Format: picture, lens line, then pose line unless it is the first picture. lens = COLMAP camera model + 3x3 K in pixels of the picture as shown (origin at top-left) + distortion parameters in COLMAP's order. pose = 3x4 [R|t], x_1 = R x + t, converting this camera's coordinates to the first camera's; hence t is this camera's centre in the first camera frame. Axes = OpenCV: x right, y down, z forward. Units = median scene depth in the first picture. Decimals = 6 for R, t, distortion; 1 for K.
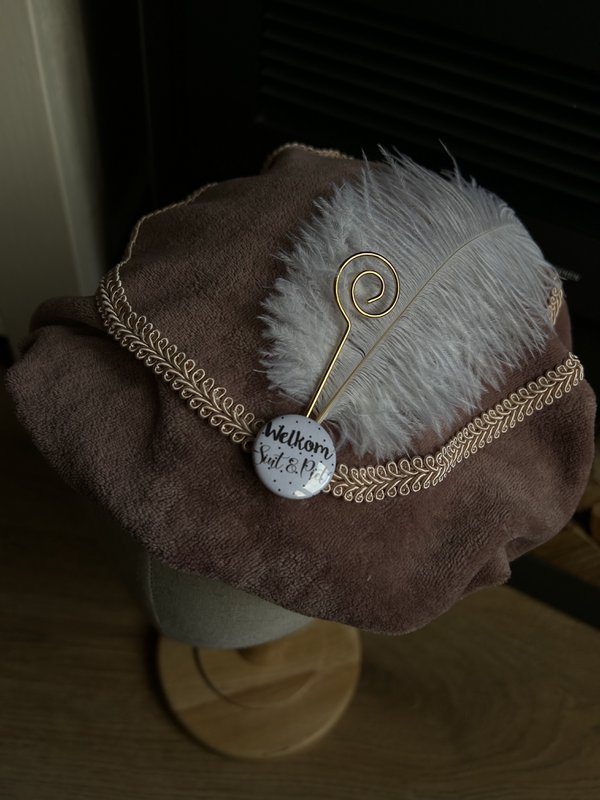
lens RADIAL K [[628.0, 0, 303.0], [0, 628.0, 392.5], [0, 0, 1]] dist [0.030388, -0.056665]
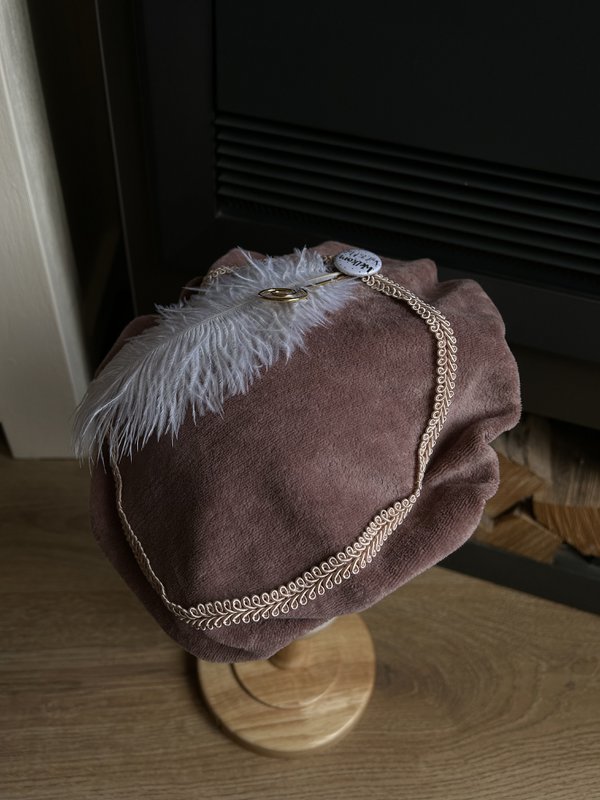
lens RADIAL K [[628.0, 0, 295.1], [0, 628.0, 394.9], [0, 0, 1]] dist [0.030388, -0.056665]
pose [[0.987791, -0.131479, 0.083558, -0.064508], [0.137650, 0.987790, -0.072959, 0.020771], [-0.072946, 0.083570, 0.993828, -0.177751]]
